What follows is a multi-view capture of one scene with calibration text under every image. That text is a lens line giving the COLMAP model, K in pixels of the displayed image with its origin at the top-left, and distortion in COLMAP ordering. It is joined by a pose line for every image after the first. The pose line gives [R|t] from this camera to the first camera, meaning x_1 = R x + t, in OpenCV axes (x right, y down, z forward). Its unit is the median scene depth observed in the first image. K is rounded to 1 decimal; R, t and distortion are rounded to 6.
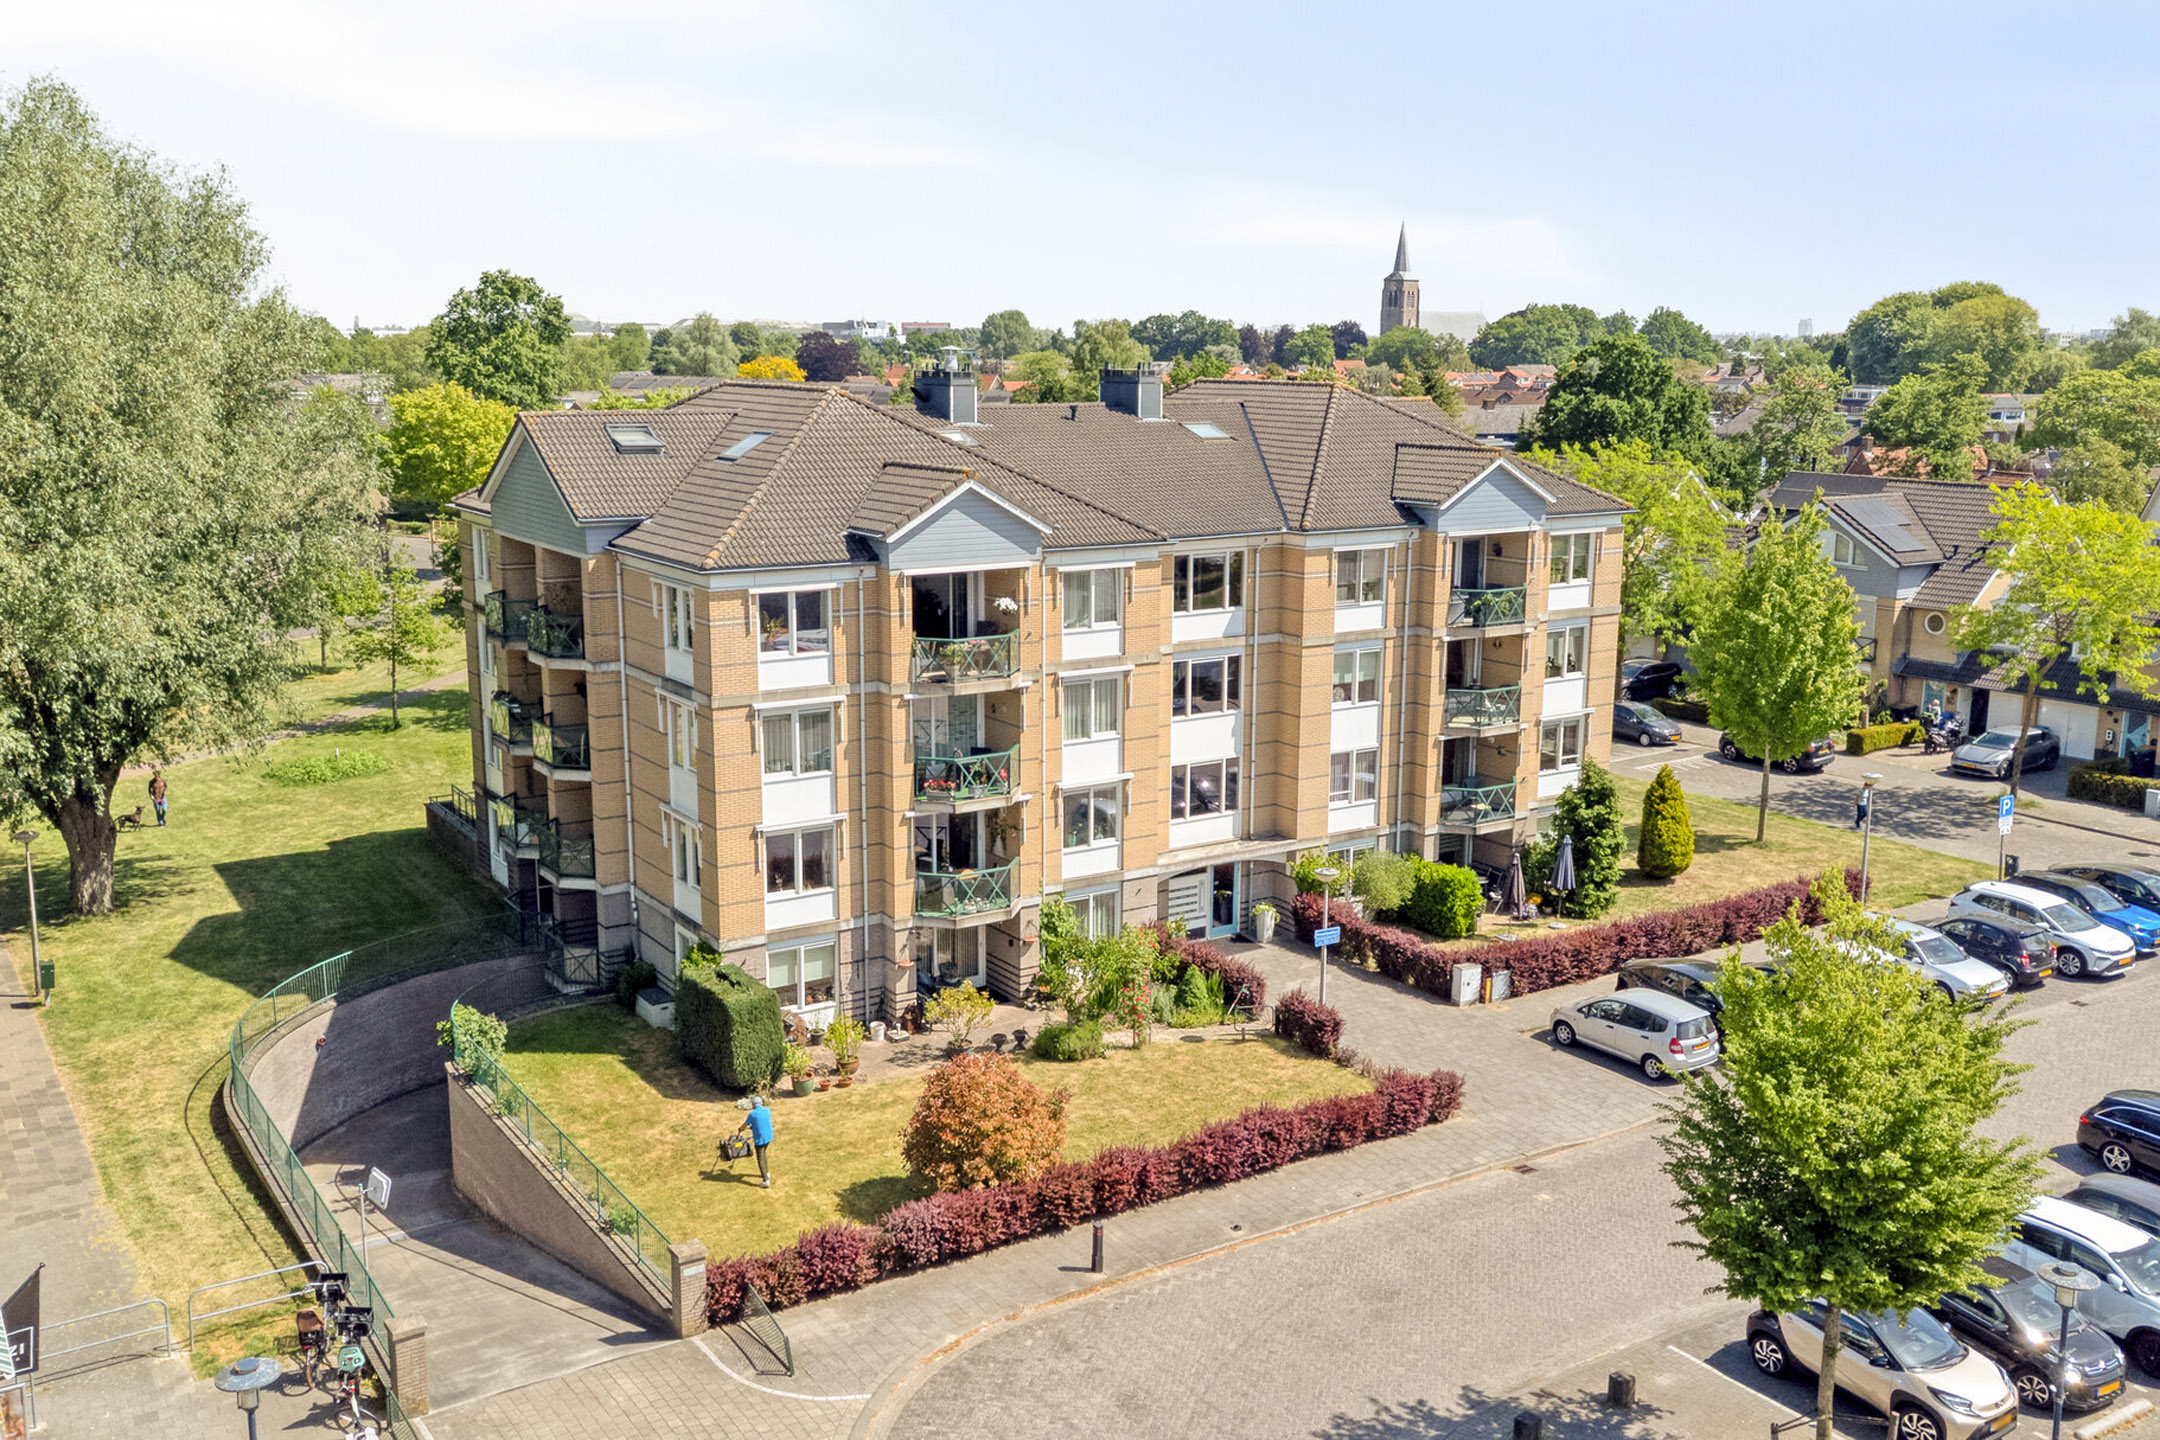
lens RADIAL K [[1908.3, 0, 1076.5], [0, 1908.3, 736.9], [0, 0, 1]] dist [0.030618, 0.045184]
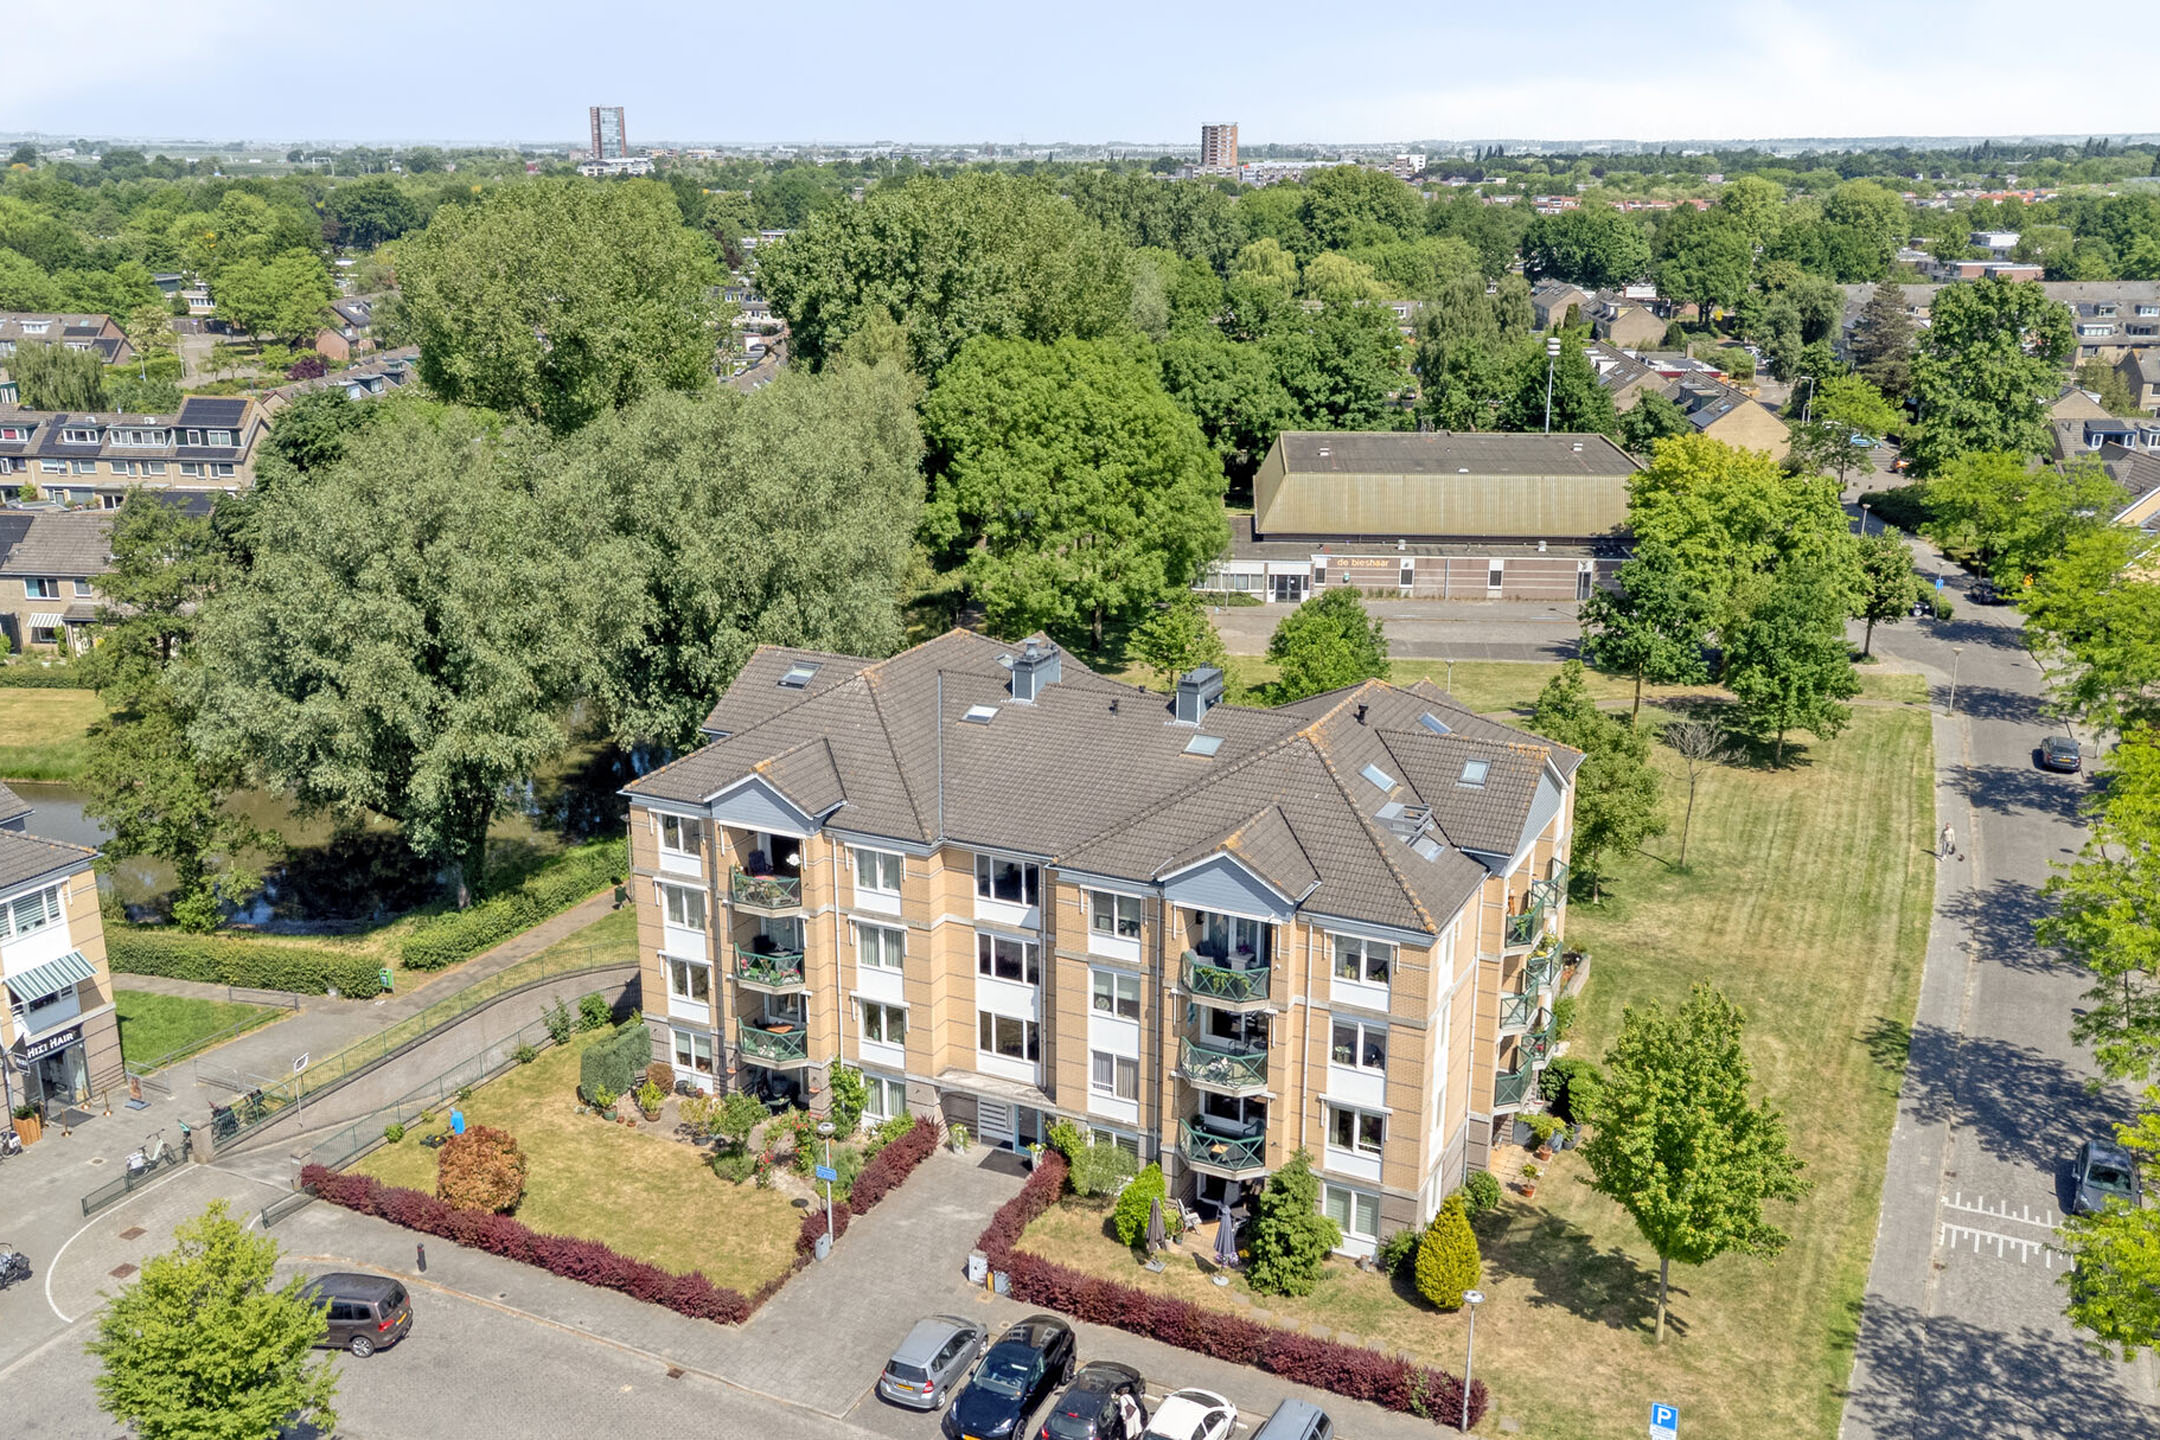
lens RADIAL K [[1908.3, 0, 1079.7], [0, 1908.3, 718.4], [0, 0, 1]] dist [0.030618, 0.045184]
pose [[0.524024, 0.236031, -0.818345, 1.124841], [-0.176995, 0.970036, 0.166444, -0.412453], [0.833109, 0.057622, 0.550099, 0.358481]]
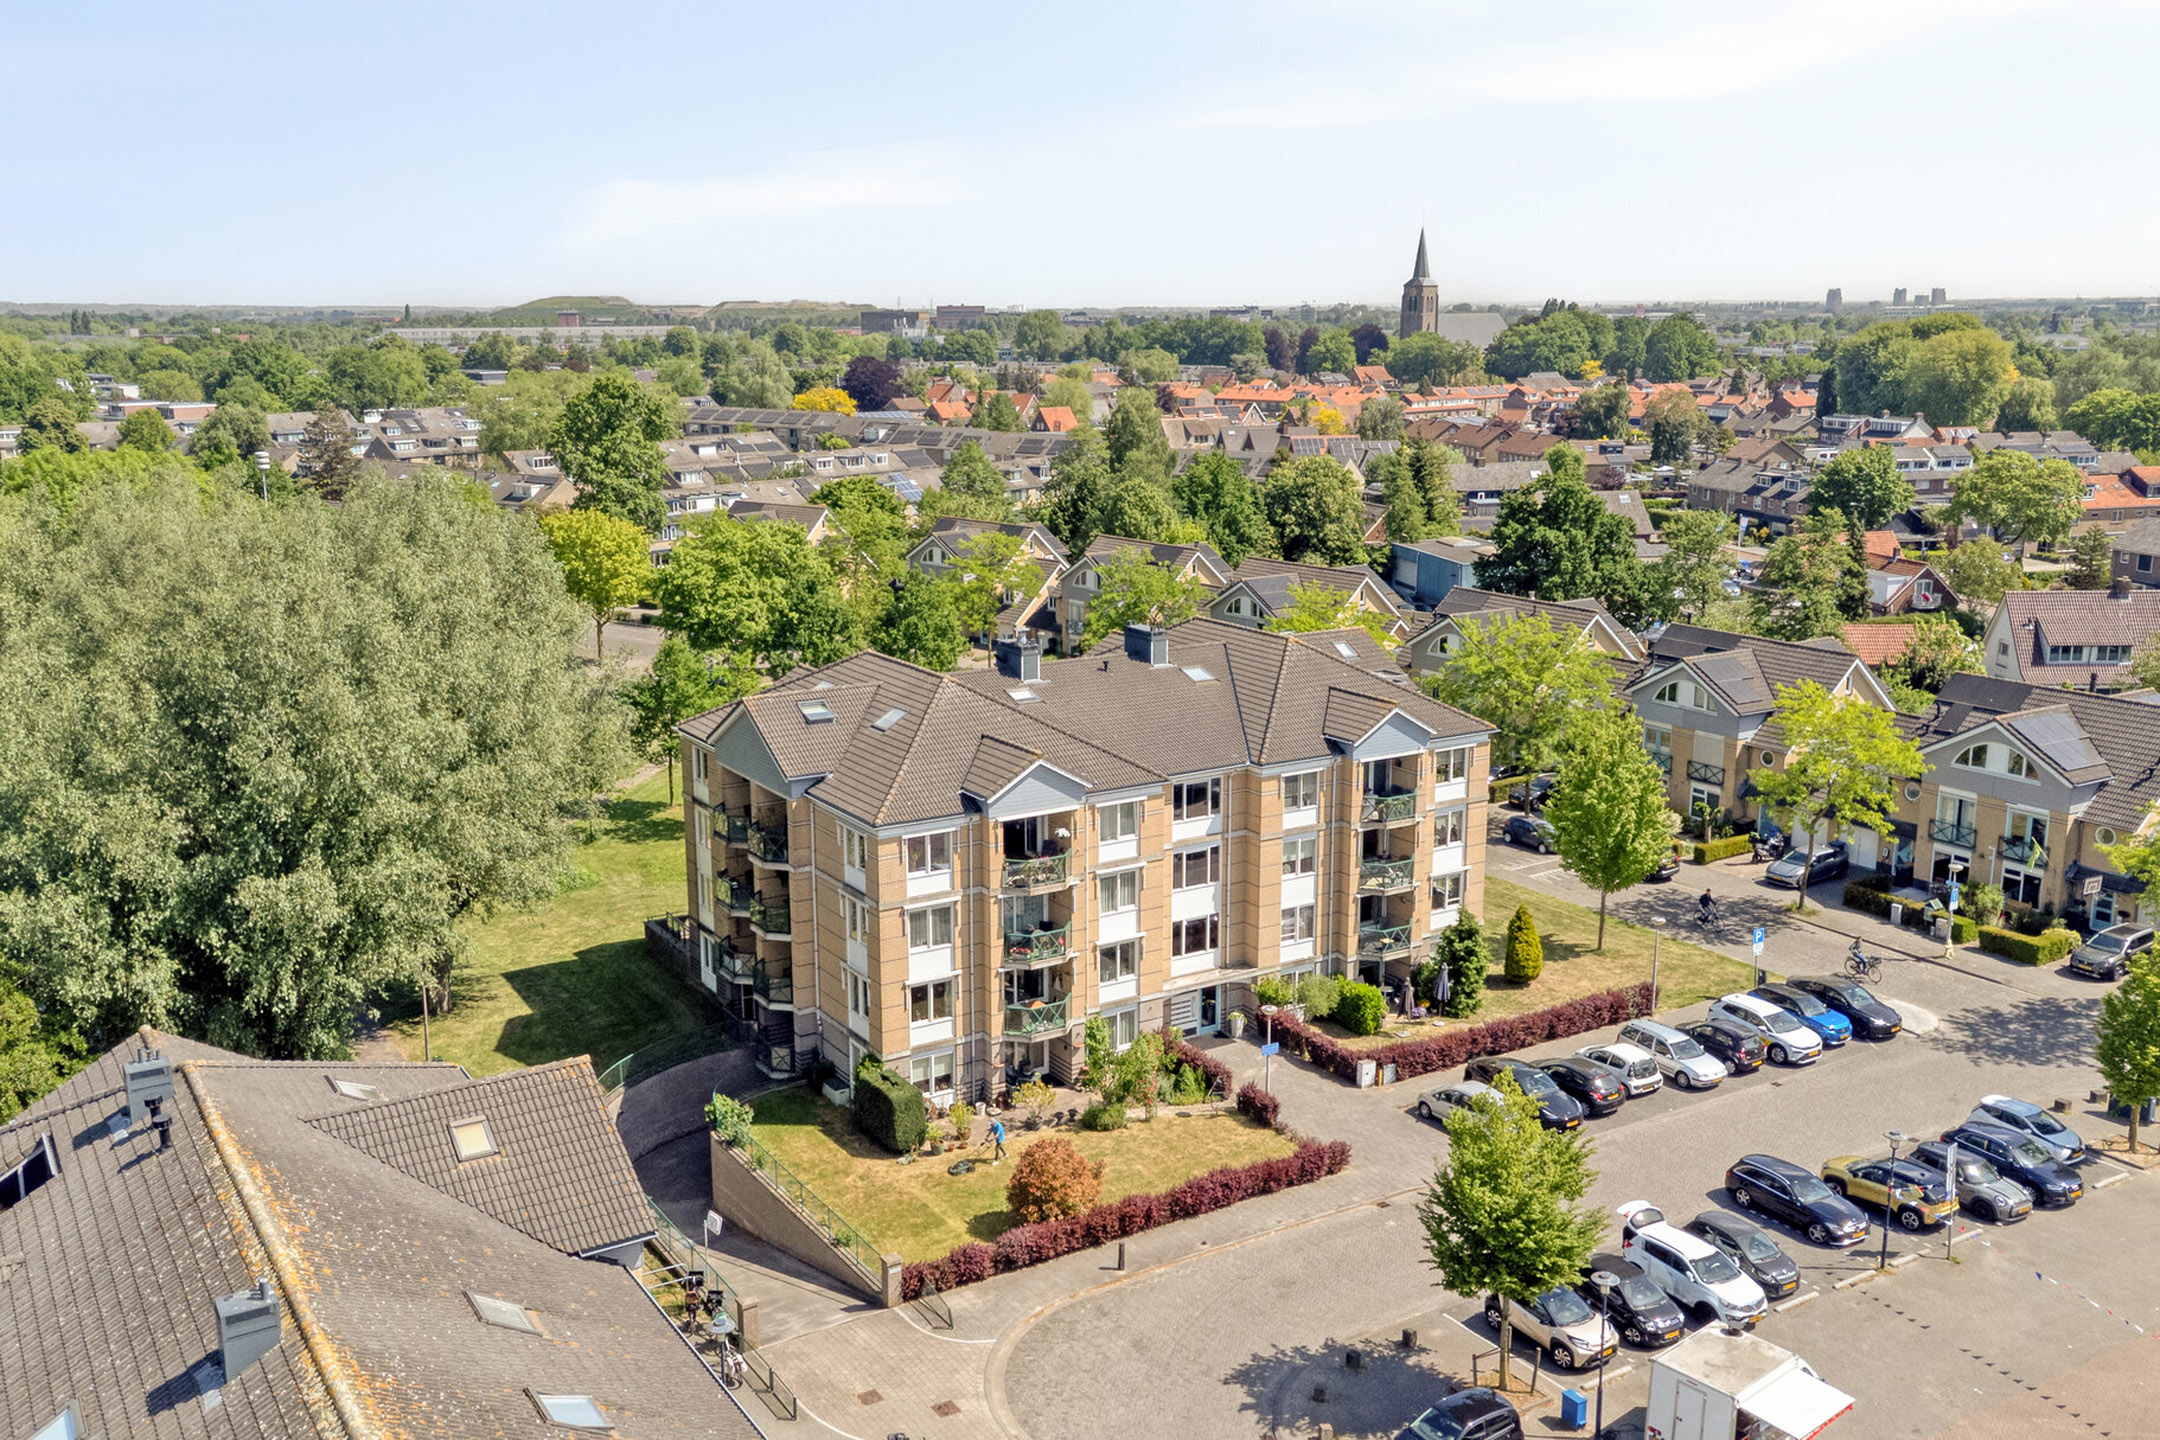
lens RADIAL K [[1908.3, 0, 1075.9], [0, 1908.3, 703.9], [0, 0, 1]] dist [0.030618, 0.045184]
pose [[0.999835, -0.003159, -0.017877, 0.001774], [0.003196, 0.999993, 0.002045, -0.163804], [0.017871, -0.002101, 0.999838, -0.506356]]
